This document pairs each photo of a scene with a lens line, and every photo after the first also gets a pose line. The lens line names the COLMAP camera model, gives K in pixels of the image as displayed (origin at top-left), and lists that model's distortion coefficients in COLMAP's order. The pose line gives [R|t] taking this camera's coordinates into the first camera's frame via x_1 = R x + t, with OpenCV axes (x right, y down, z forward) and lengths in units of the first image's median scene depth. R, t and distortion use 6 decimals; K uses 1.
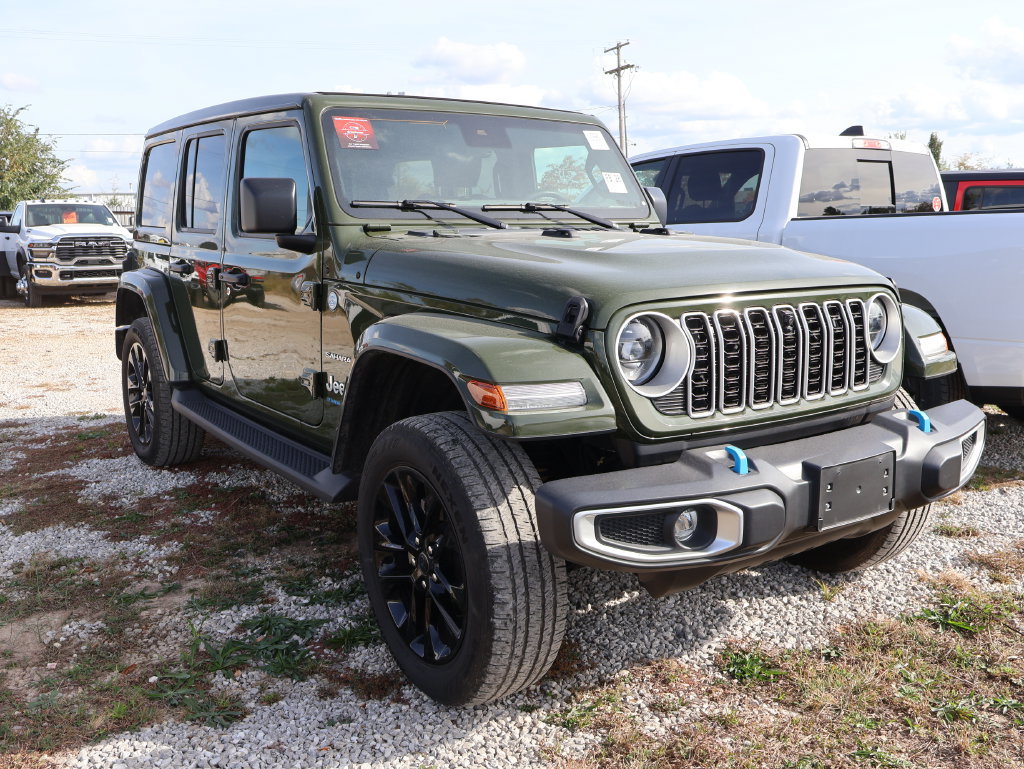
lens RADIAL K [[947.6, 0, 512.0], [0, 947.6, 384.5], [0, 0, 1]] dist [0.001542, 0.005268]
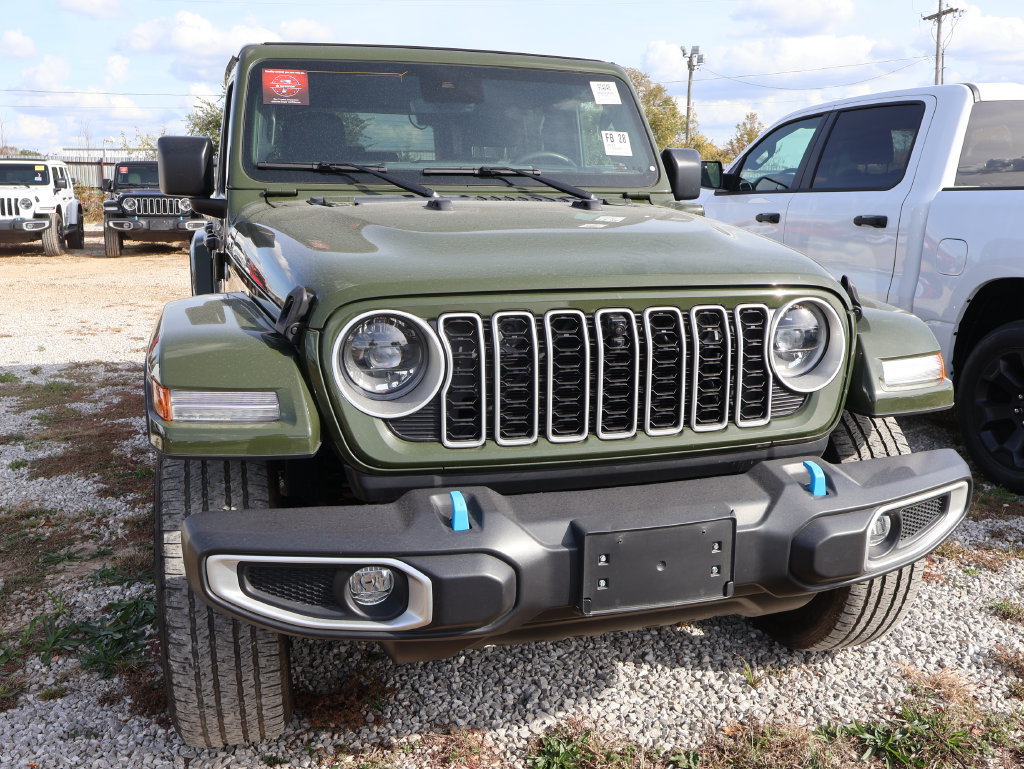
lens RADIAL K [[948.5, 0, 505.5], [0, 948.5, 387.4], [0, 0, 1]] dist [-0.005848, 0.000110]
pose [[0.950090, 0.081949, -0.301020, 0.383804], [-0.068322, 0.996116, 0.055541, -0.050239], [0.304403, -0.032202, 0.951999, 0.218262]]
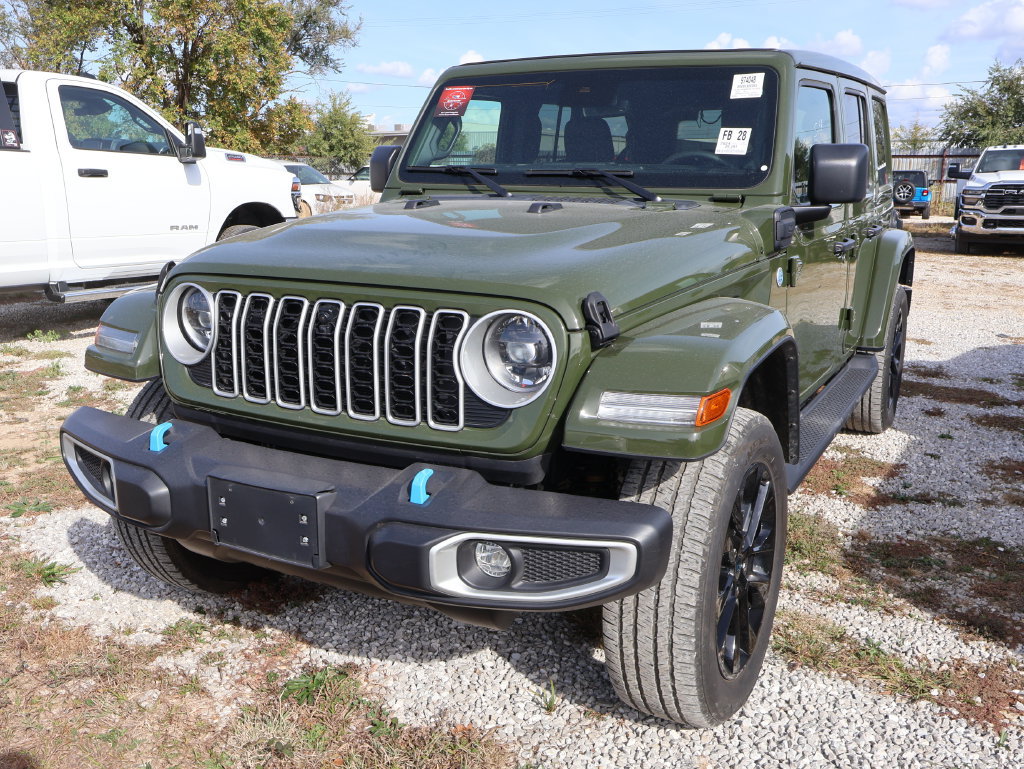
lens RADIAL K [[938.9, 0, 515.0], [0, 938.9, 377.8], [0, 0, 1]] dist [0.001652, 0.007918]
pose [[0.466683, 0.202034, -0.861040, 0.978348], [-0.154980, 0.977176, 0.145285, -0.144340], [0.870740, 0.065642, 0.487343, 0.646808]]
